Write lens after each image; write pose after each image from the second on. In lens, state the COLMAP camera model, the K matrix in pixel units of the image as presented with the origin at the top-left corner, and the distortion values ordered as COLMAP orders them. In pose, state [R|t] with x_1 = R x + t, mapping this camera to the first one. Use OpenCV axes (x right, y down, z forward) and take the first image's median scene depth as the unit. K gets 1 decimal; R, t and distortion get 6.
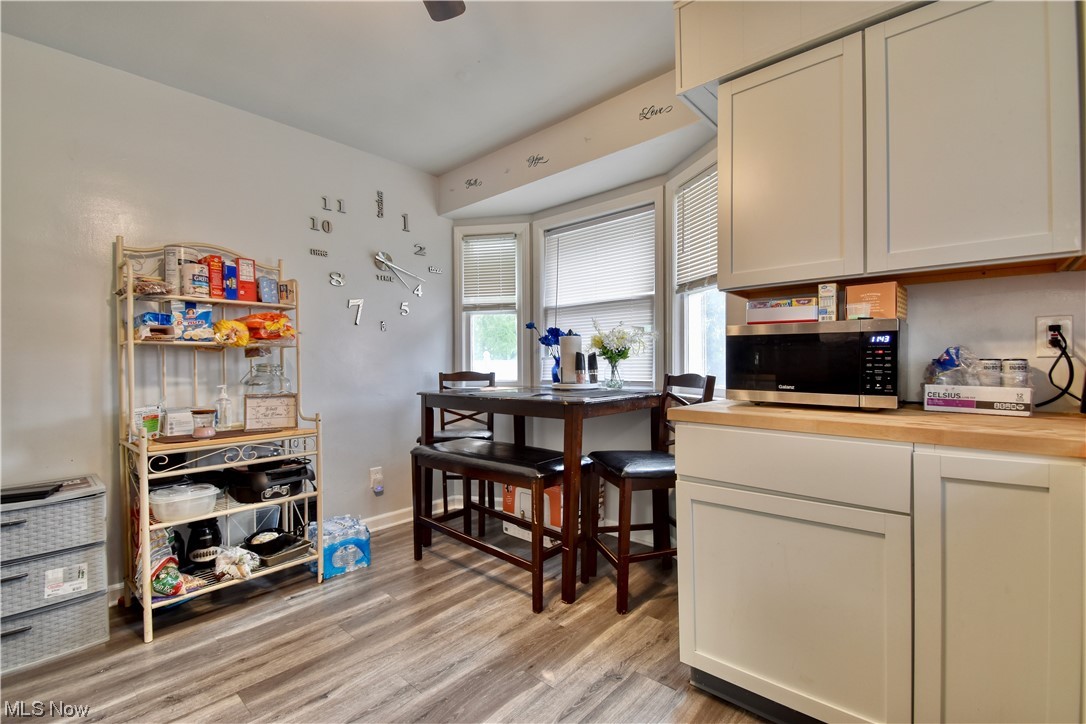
lens RADIAL K [[473.8, 0, 543.0], [0, 473.8, 362.0], [0, 0, 1]] dist [0.000544, -0.014747]
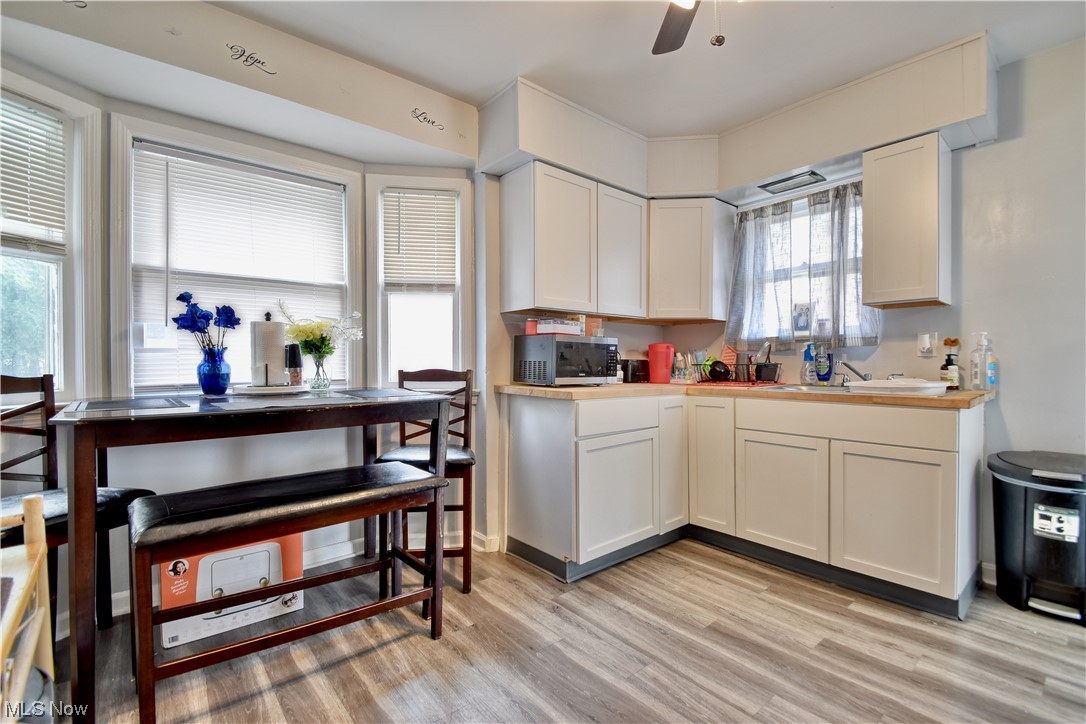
lens RADIAL K [[473.8, 0, 543.0], [0, 473.8, 362.0], [0, 0, 1]] dist [0.000544, -0.014747]
pose [[0.130952, 0.005053, 0.991376, -0.758707], [-0.005240, 0.999977, -0.004405, 0.011230], [-0.991375, -0.004618, 0.130976, 0.599555]]
